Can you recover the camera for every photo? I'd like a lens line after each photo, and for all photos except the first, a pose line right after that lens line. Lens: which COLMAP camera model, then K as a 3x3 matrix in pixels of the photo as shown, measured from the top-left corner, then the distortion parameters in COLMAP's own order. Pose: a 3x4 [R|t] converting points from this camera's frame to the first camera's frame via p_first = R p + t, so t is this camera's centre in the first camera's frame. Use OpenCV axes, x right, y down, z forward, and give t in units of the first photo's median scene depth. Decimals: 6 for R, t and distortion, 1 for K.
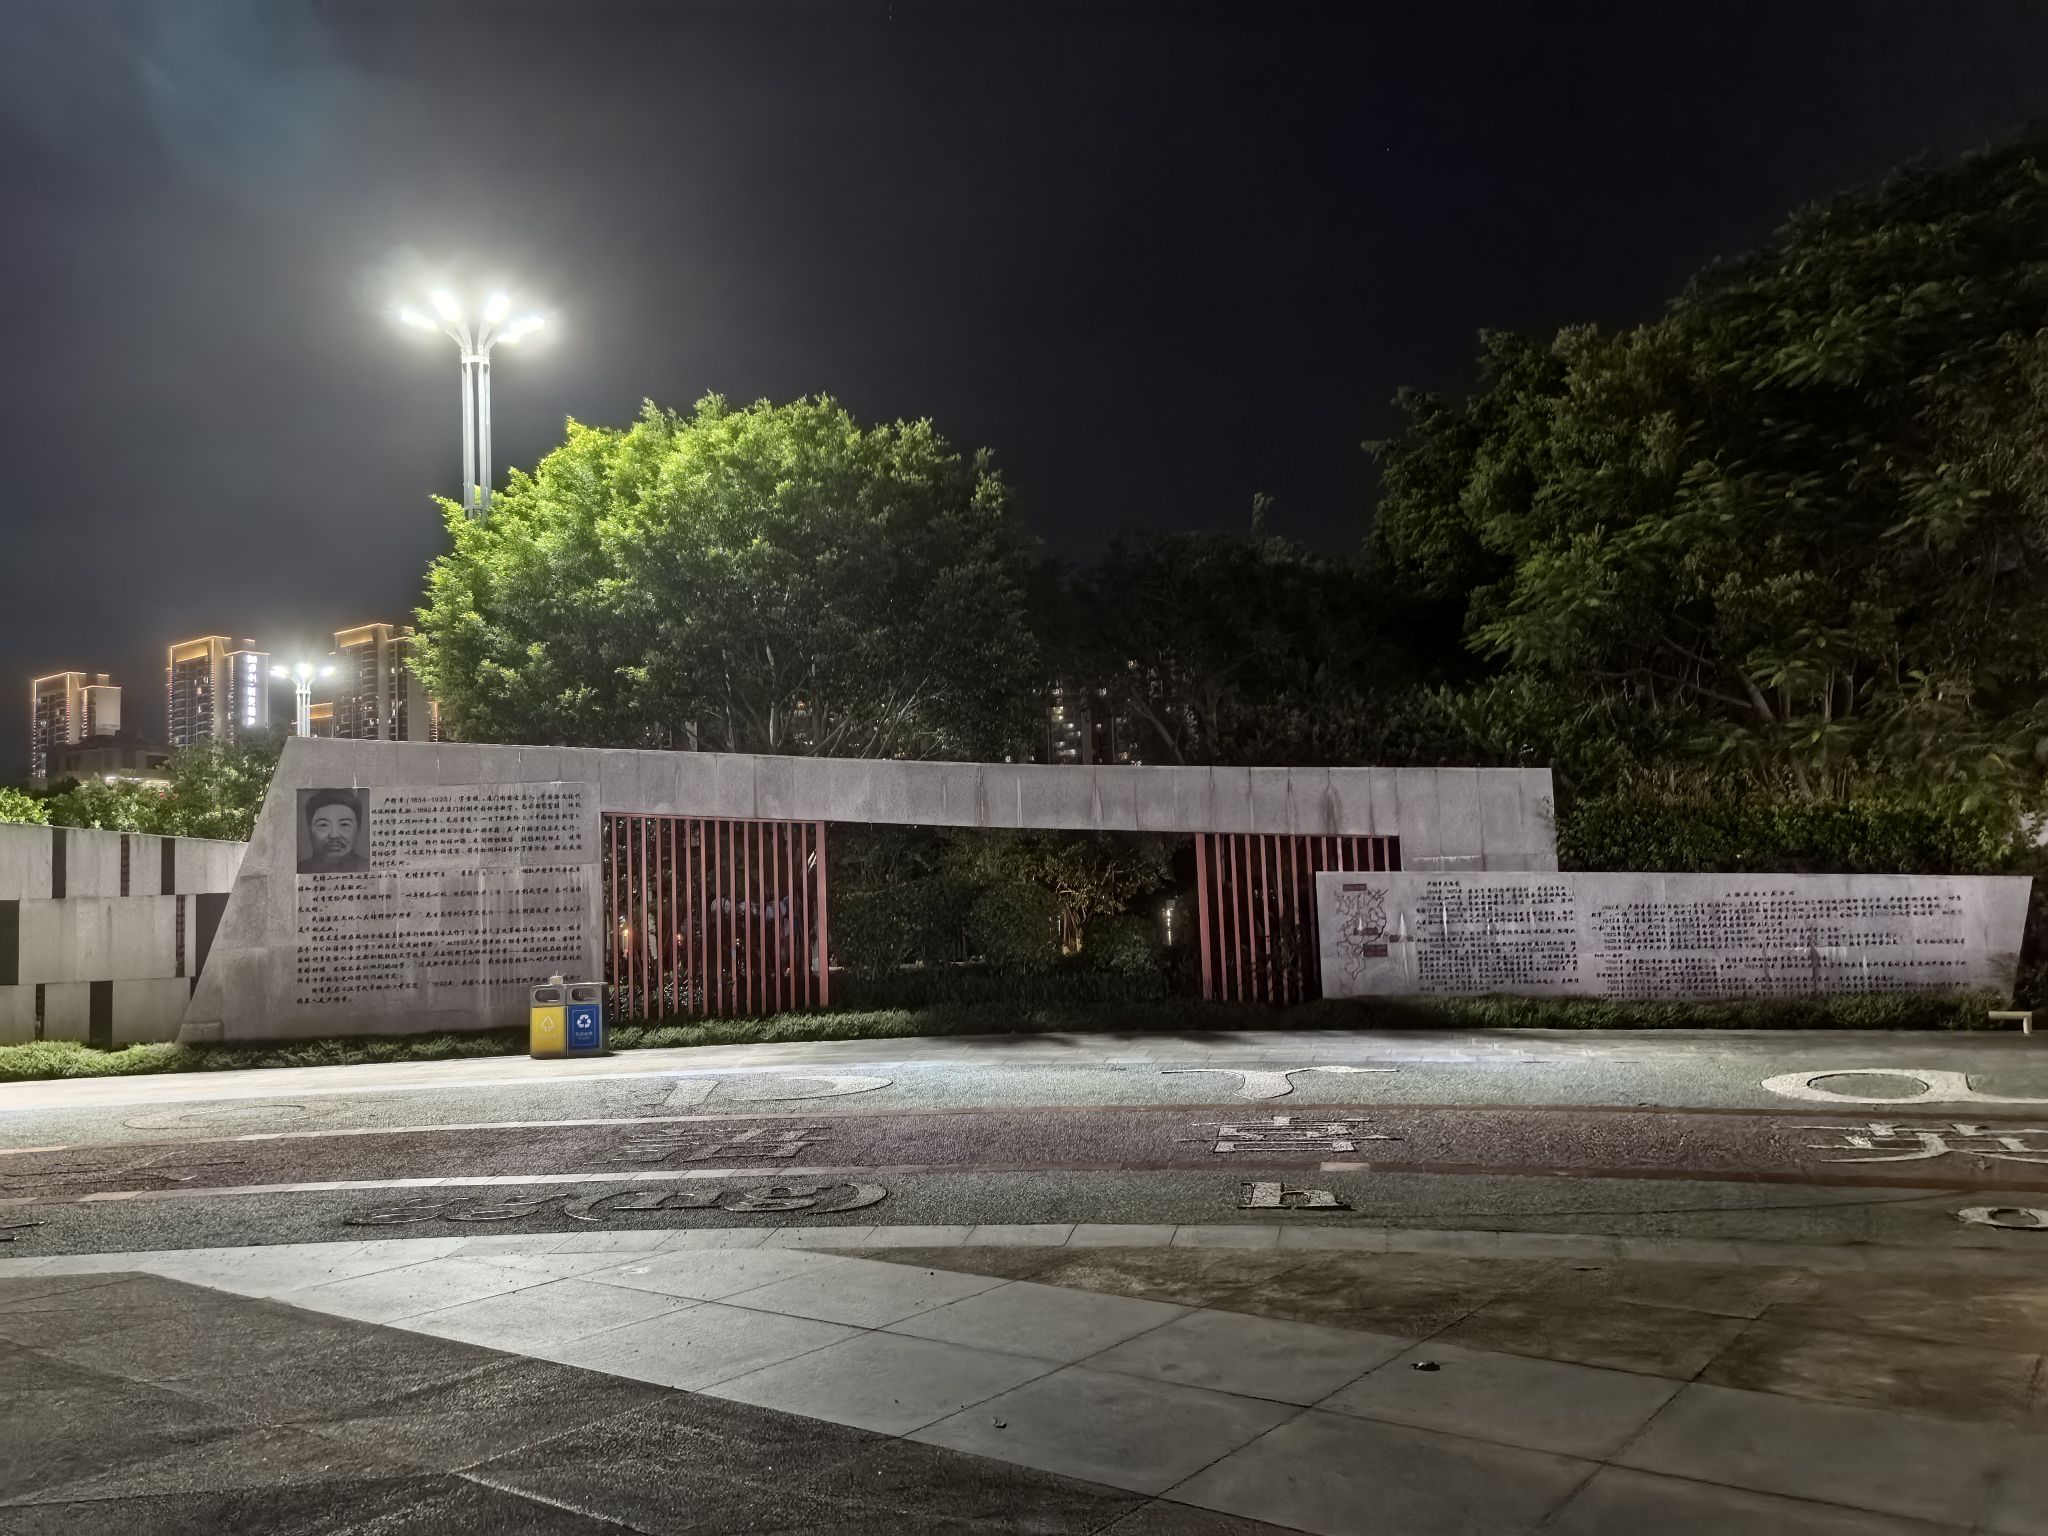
lens RADIAL K [[1632.9, 0, 1024.0], [0, 1632.9, 768.0], [0, 0, 1]] dist [-0.003578, -0.008659]
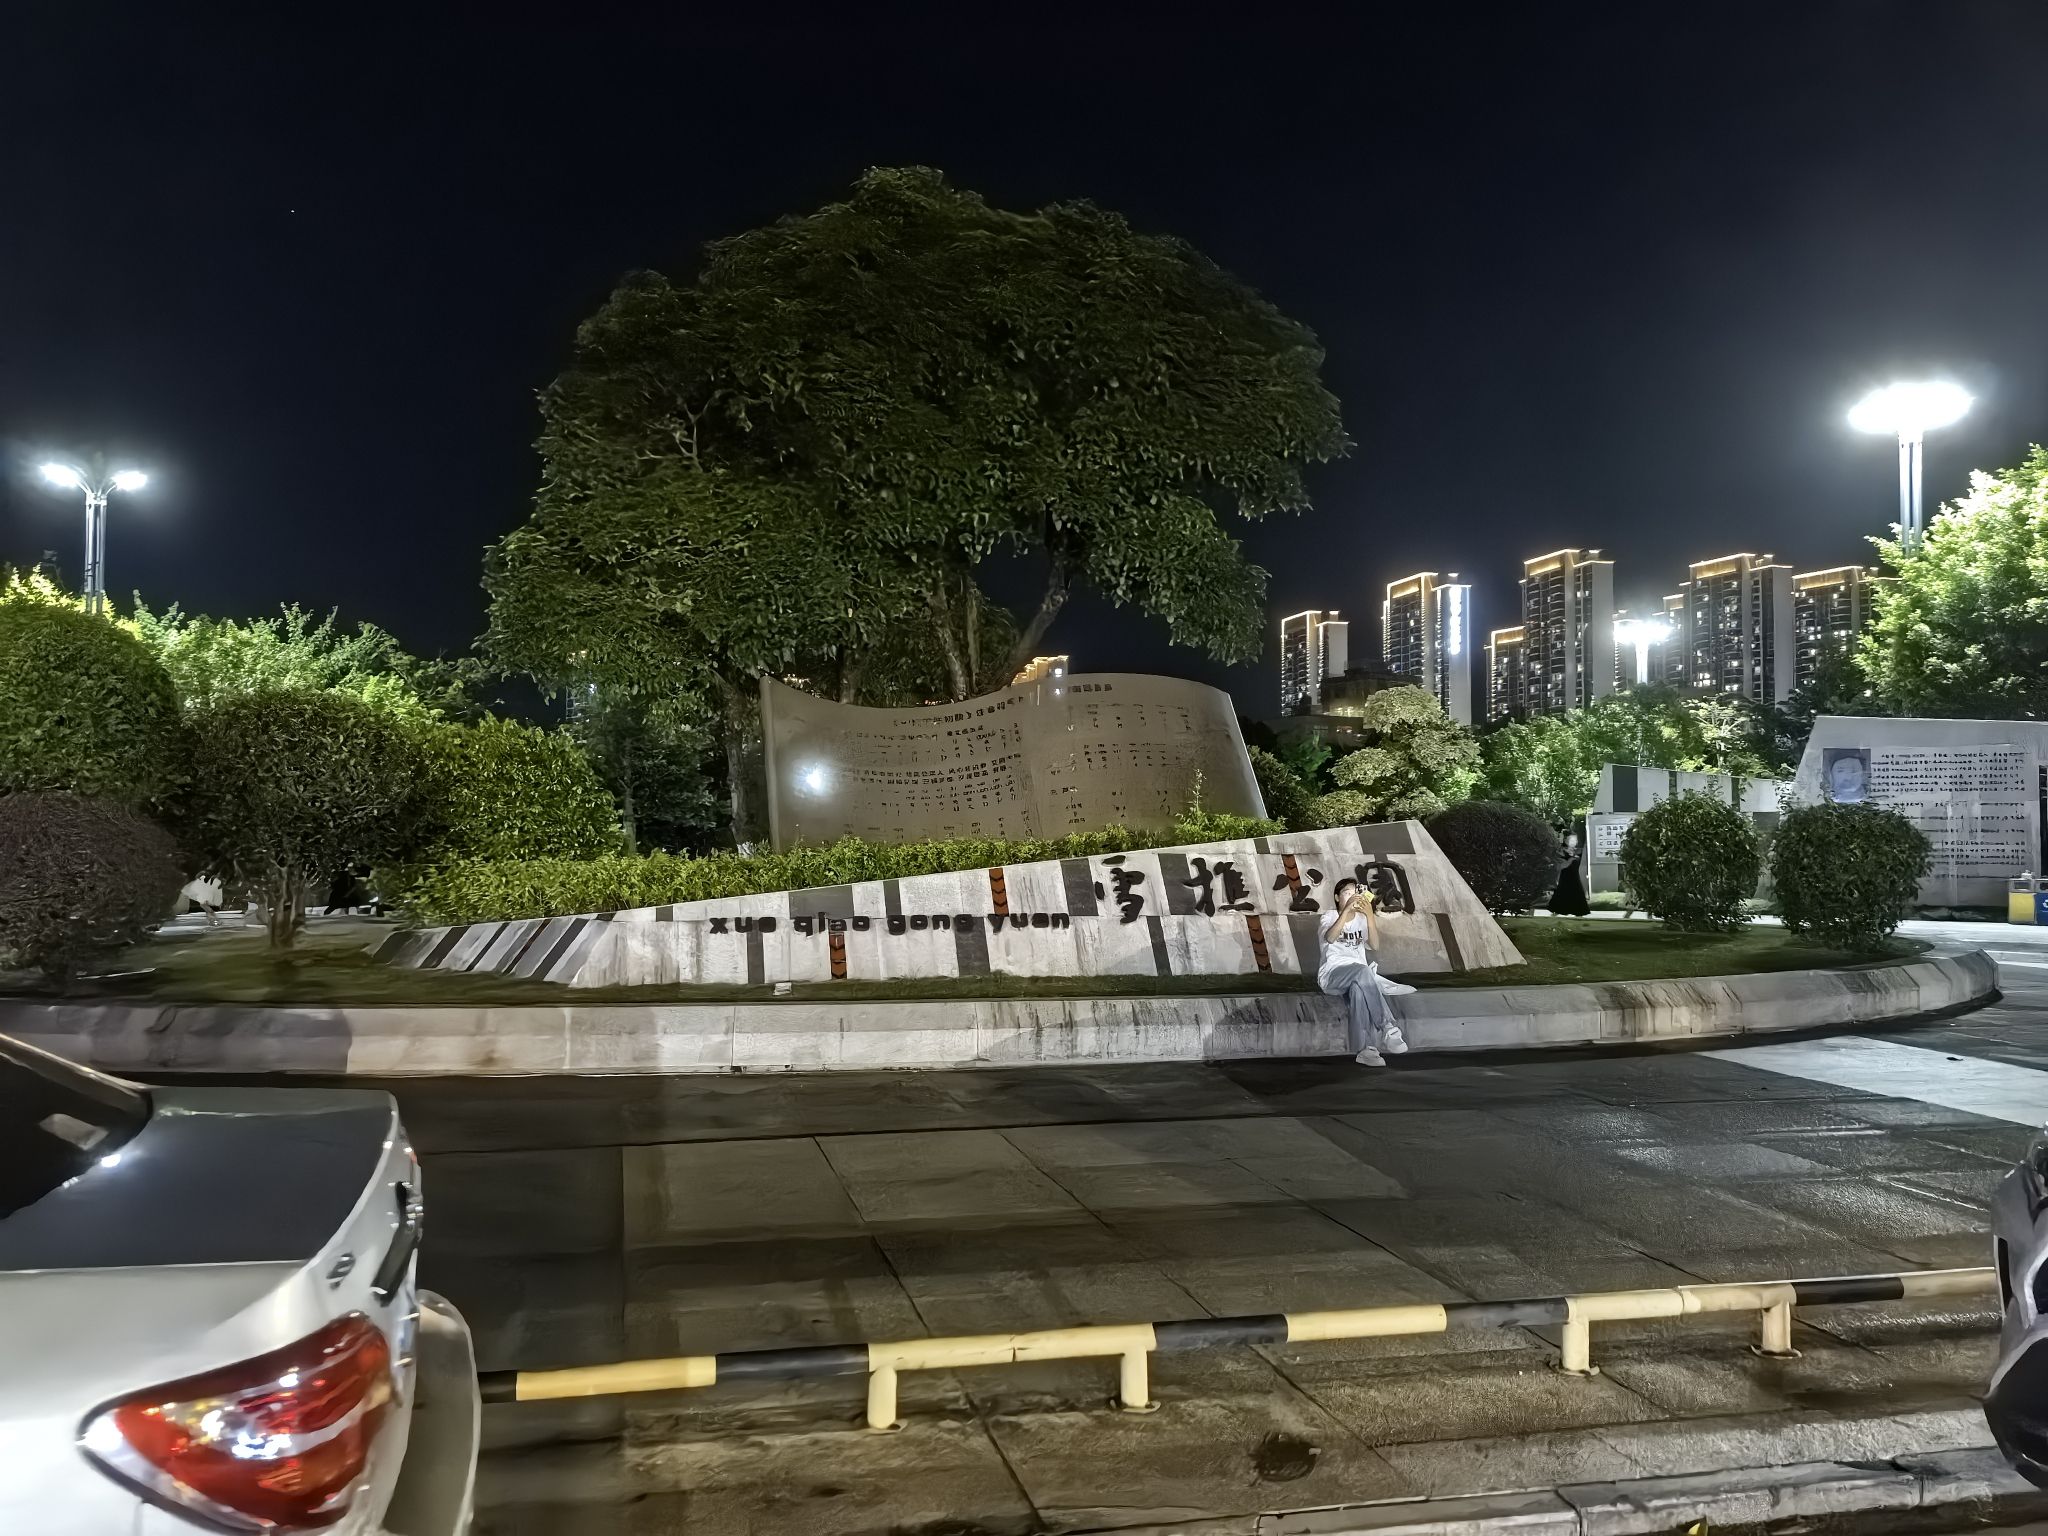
lens RADIAL K [[1632.9, 0, 1024.0], [0, 1632.9, 768.0], [0, 0, 1]] dist [-0.003578, -0.008659]
pose [[0.774591, 0.014777, -0.632290, -0.036948], [0.017778, 0.998823, 0.045123, -0.046949], [0.632213, -0.046193, 0.773417, -0.627525]]
